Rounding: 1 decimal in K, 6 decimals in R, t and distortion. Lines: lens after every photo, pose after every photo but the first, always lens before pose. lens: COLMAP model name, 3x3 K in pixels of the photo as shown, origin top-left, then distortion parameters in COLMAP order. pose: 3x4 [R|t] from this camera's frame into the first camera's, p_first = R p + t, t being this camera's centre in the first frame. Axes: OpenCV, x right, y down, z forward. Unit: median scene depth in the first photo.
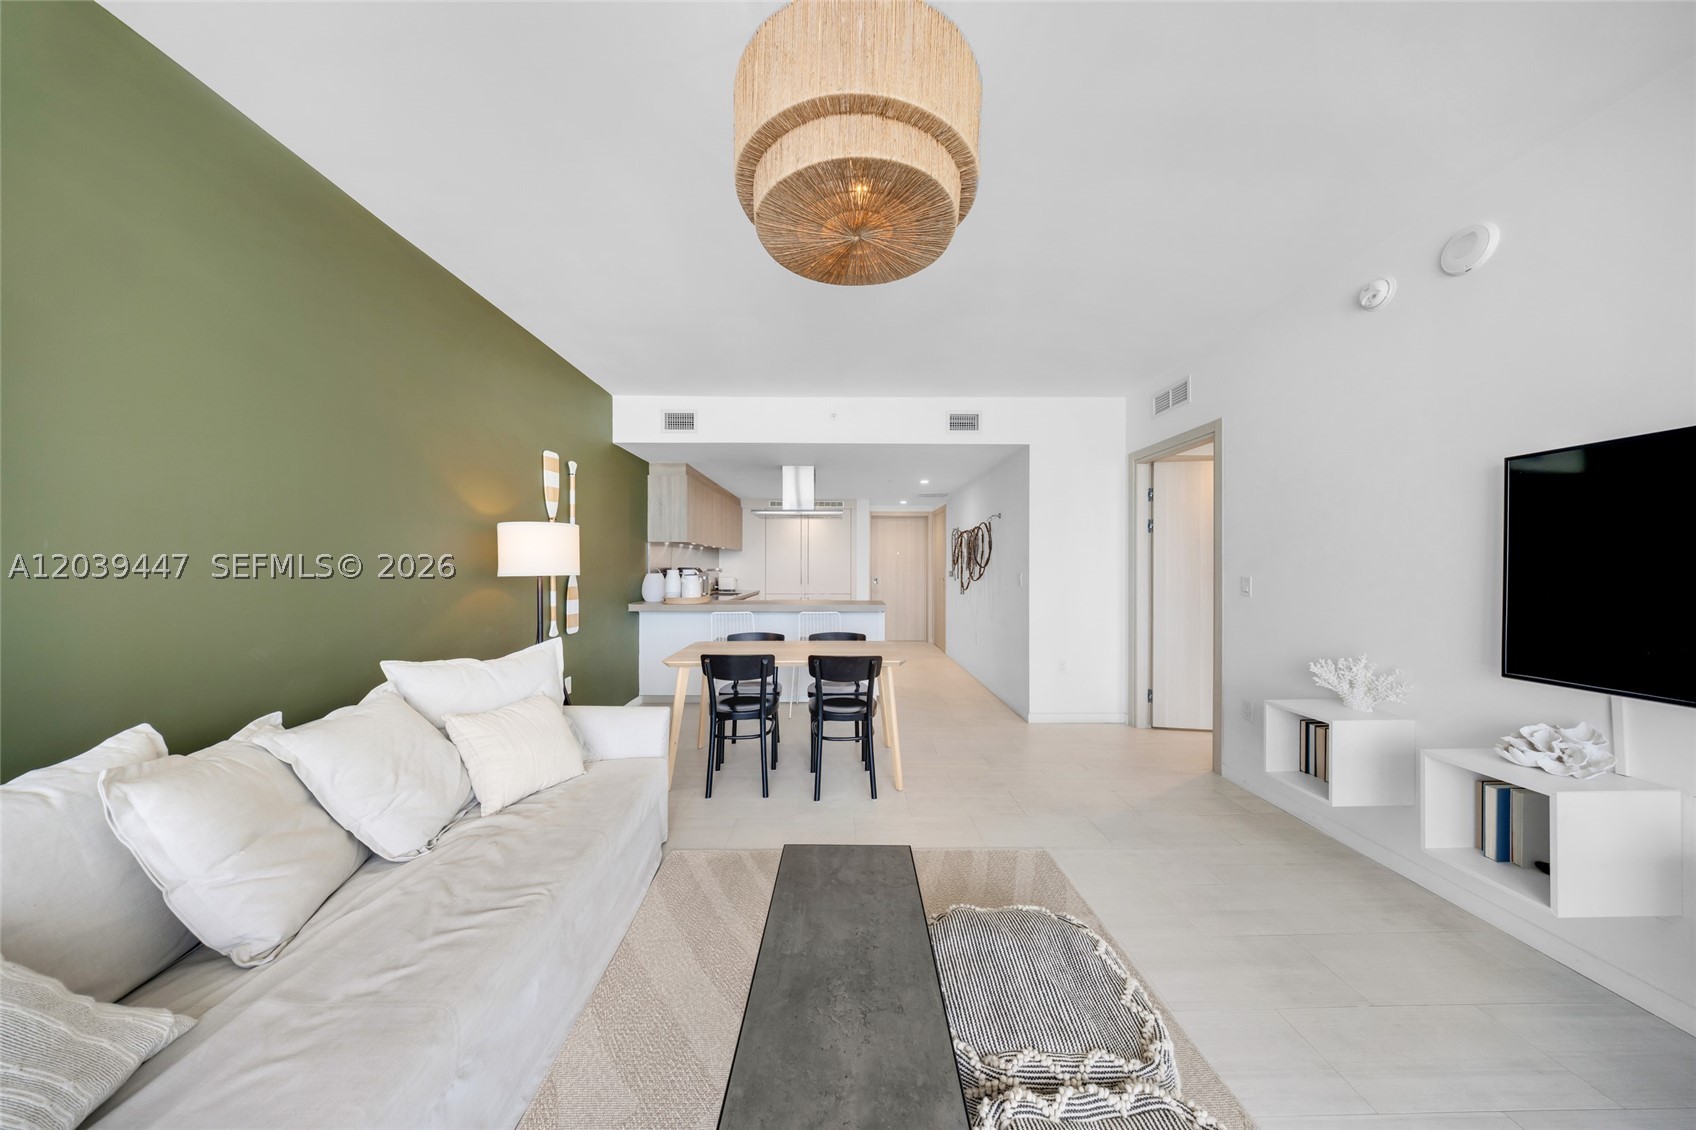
lens RADIAL K [[527.3, 0, 846.4], [0, 527.3, 565.9], [0, 0, 1]] dist [-0.000609, -0.001091]
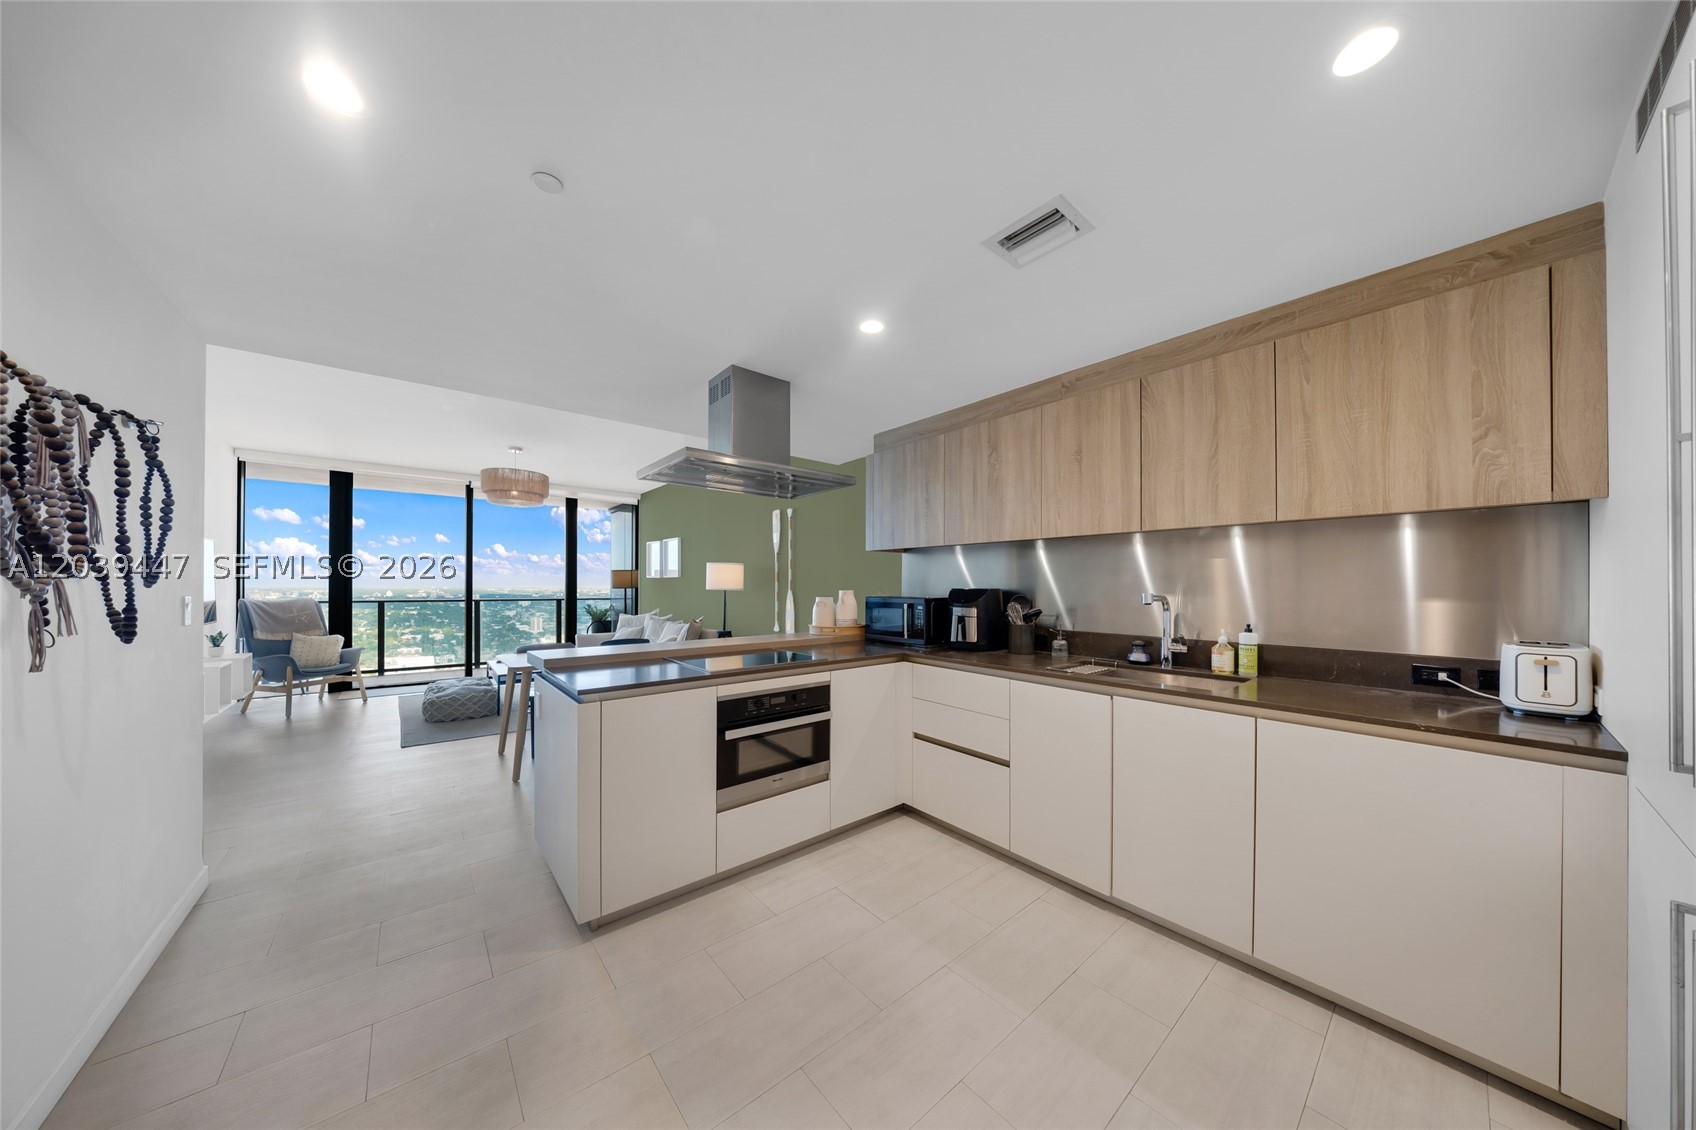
lens RADIAL K [[527.3, 0, 842.1], [0, 527.3, 582.3], [0, 0, 1]] dist [-0.000609, -0.001091]
pose [[-0.788052, -0.008773, -0.615546, 0.251610], [-0.005398, 0.999958, -0.007340, 0.003573], [0.615585, -0.002462, -0.788067, 2.570746]]
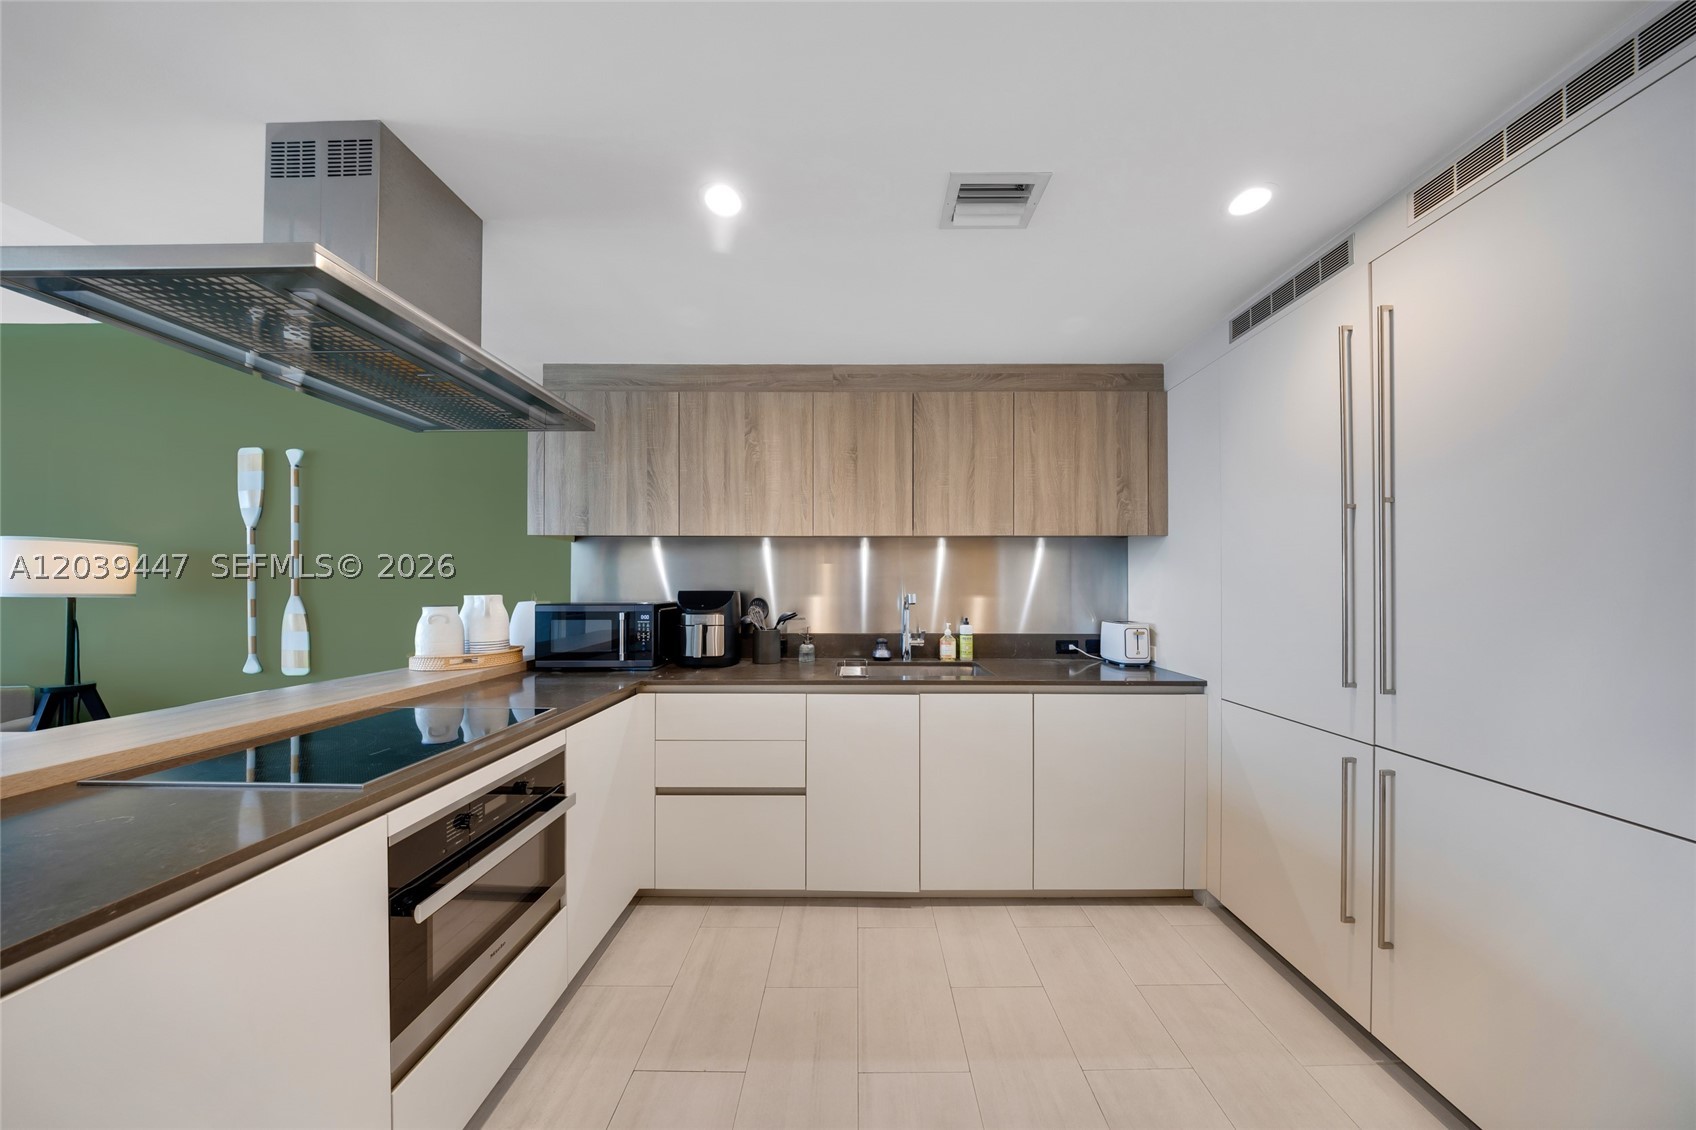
lens RADIAL K [[527.3, 0, 854.3], [0, 527.3, 584.4], [0, 0, 1]] dist [-0.000609, -0.001091]
pose [[-0.027413, -0.004594, -0.999614, 0.256289], [-0.000577, 0.999989, -0.004580, 0.000276], [0.999624, 0.000451, -0.027415, 2.179297]]
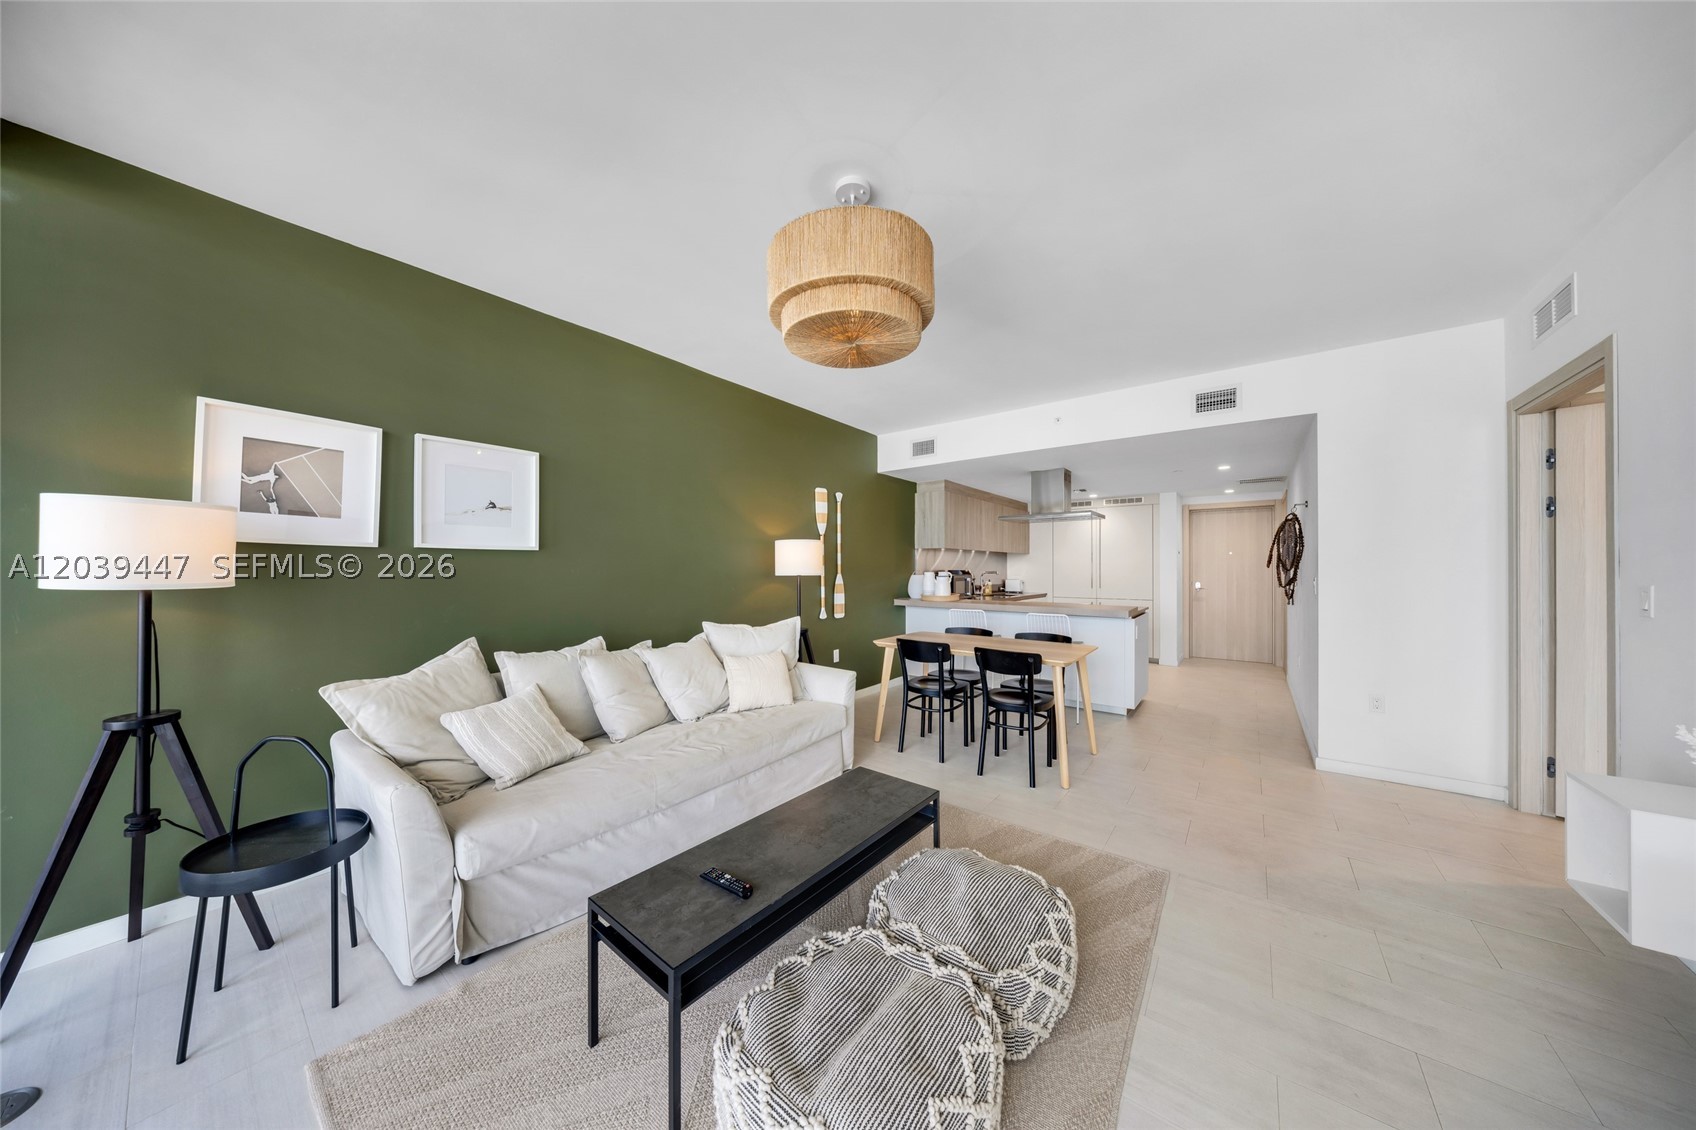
lens RADIAL K [[527.3, 0, 846.5], [0, 527.3, 565.4], [0, 0, 1]] dist [-0.000609, -0.001091]
pose [[0.782669, -0.004196, -0.622424, 0.412270], [0.000594, 0.999982, -0.005995, -0.000182], [0.622438, 0.004323, 0.782657, -0.068530]]
